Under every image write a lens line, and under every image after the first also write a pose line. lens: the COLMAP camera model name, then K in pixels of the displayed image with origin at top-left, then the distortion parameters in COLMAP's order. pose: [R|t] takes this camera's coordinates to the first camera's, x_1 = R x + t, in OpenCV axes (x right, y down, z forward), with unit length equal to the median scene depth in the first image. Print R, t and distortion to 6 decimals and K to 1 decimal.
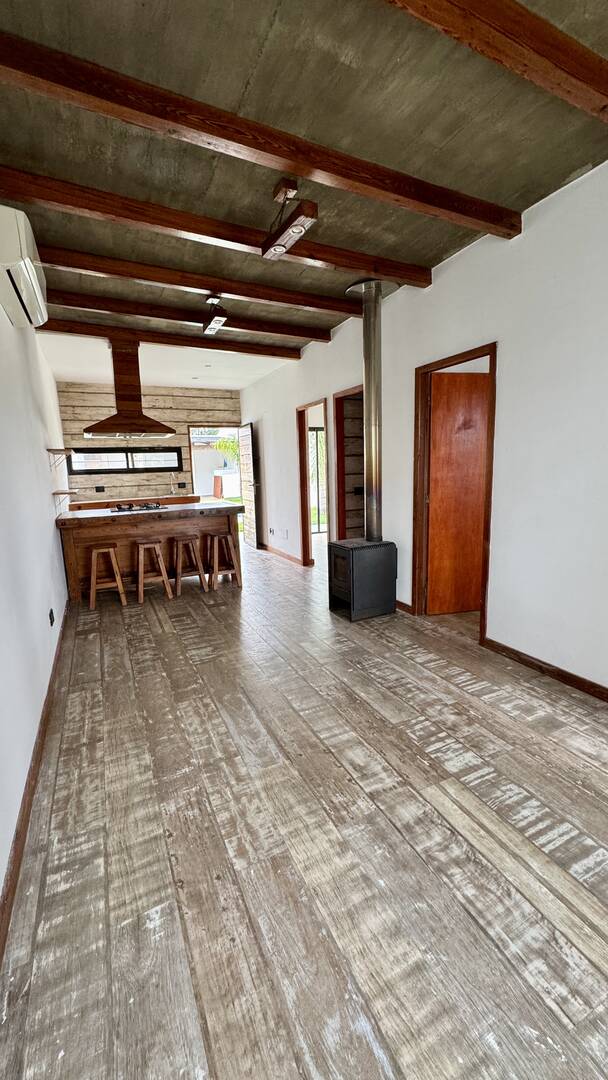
lens RADIAL K [[430.9, 0, 304.9], [0, 430.9, 539.1], [0, 0, 1]] dist [-0.004194, 0.000562]
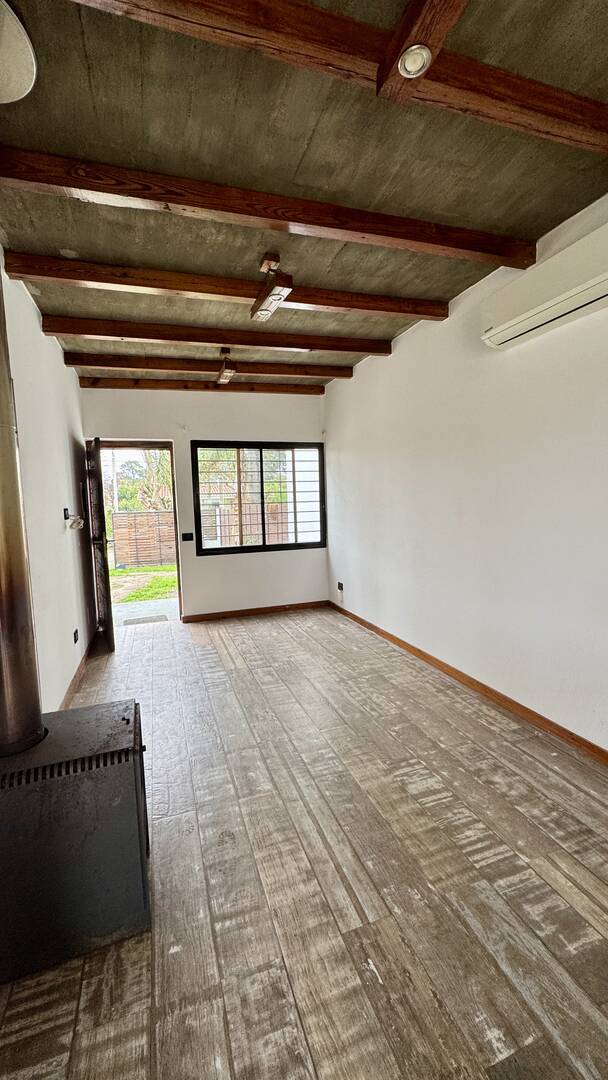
lens RADIAL K [[430.9, 0, 304.4], [0, 430.9, 541.9], [0, 0, 1]] dist [-0.004194, 0.000562]
pose [[-0.991724, 0.050862, 0.117886, -0.166188], [0.079540, 0.964150, 0.253154, -0.293677], [-0.100784, 0.260436, -0.960216, 1.637309]]
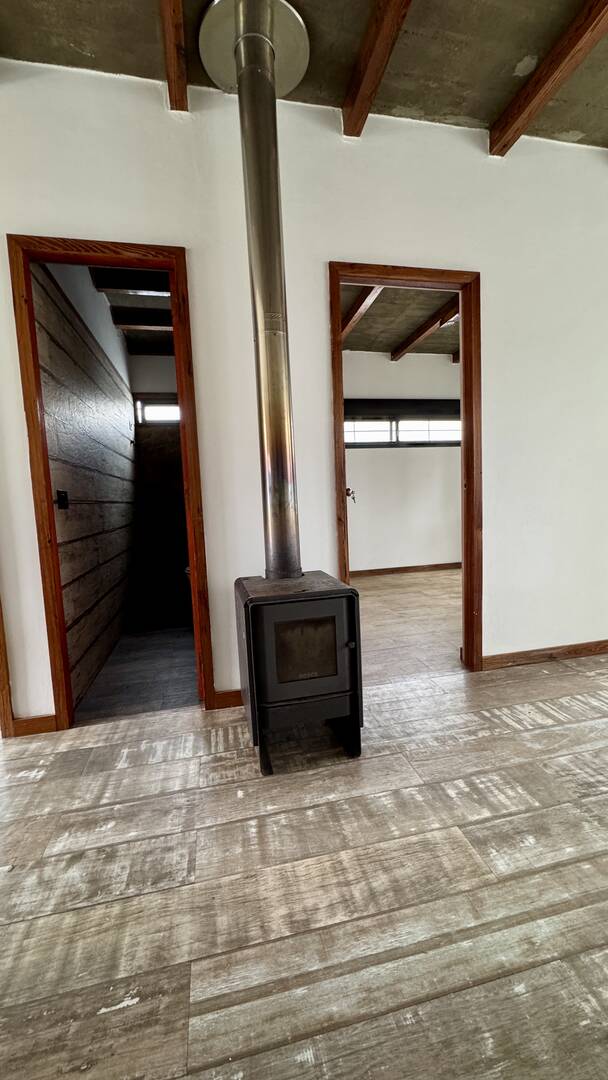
lens RADIAL K [[430.9, 0, 304.2], [0, 430.9, 539.5], [0, 0, 1]] dist [-0.004194, 0.000562]
pose [[0.231085, -0.072536, 0.970226, -0.385461], [0.193978, 0.980631, 0.027113, -0.058706], [-0.953400, 0.181937, 0.240679, 1.097882]]
